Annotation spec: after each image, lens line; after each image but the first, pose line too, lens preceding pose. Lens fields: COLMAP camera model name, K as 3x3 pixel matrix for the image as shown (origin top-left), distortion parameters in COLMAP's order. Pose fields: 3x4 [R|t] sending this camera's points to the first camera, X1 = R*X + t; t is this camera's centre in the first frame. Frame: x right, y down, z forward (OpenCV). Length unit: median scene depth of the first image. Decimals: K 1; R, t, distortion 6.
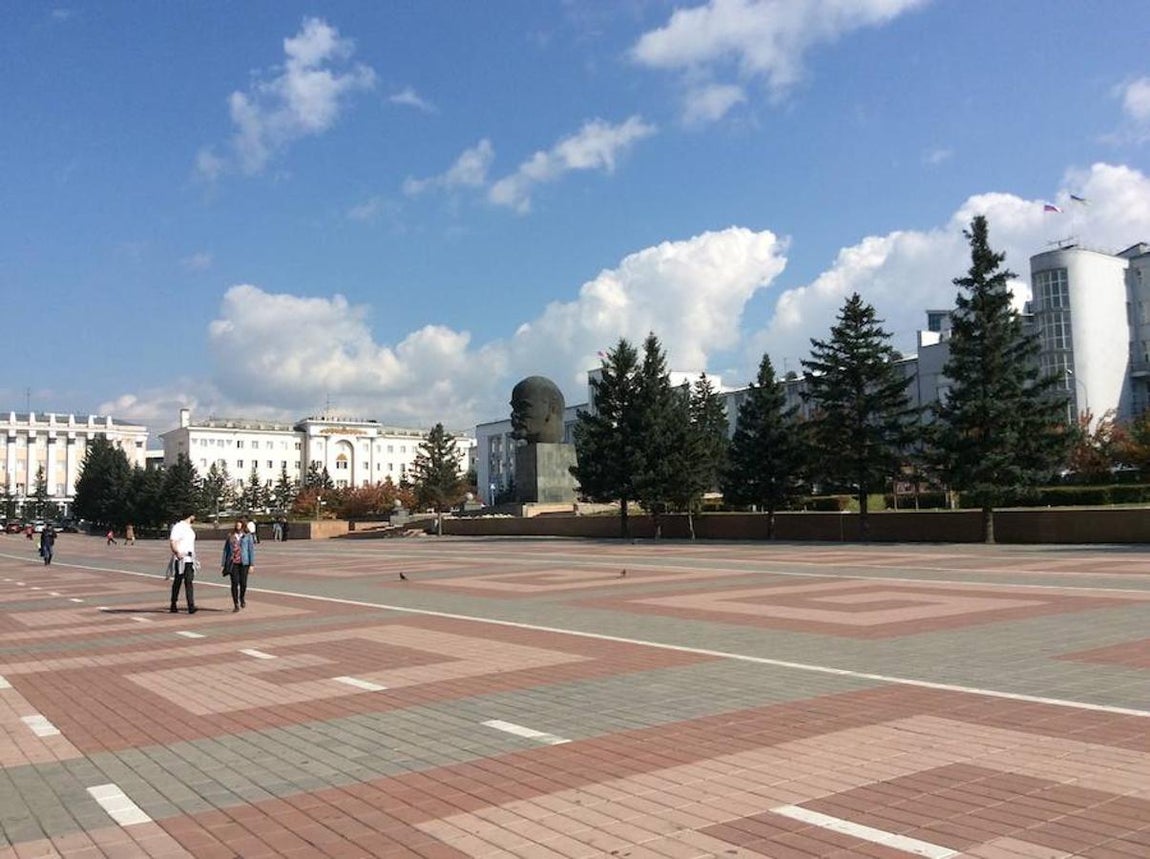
lens RADIAL K [[1051.1, 0, 575.0], [0, 1051.1, 429.5], [0, 0, 1]] dist [-0.009444, -0.016094]
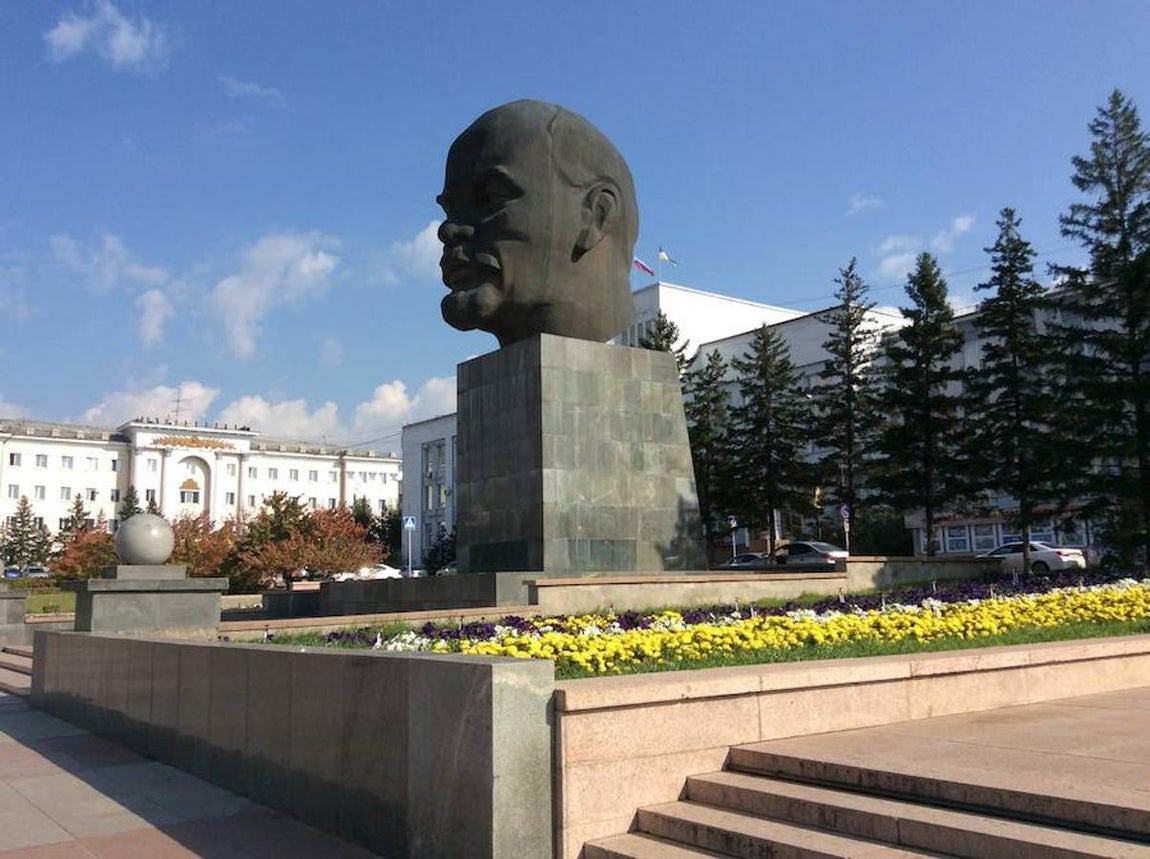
lens RADIAL K [[1051.1, 0, 575.0], [0, 1051.1, 429.5], [0, 0, 1]] dist [-0.009444, -0.016094]
pose [[0.999208, 0.012113, 0.037890, -0.019179], [-0.010102, 0.998553, -0.052824, 0.025471], [-0.038475, 0.052400, 0.997885, 0.386713]]
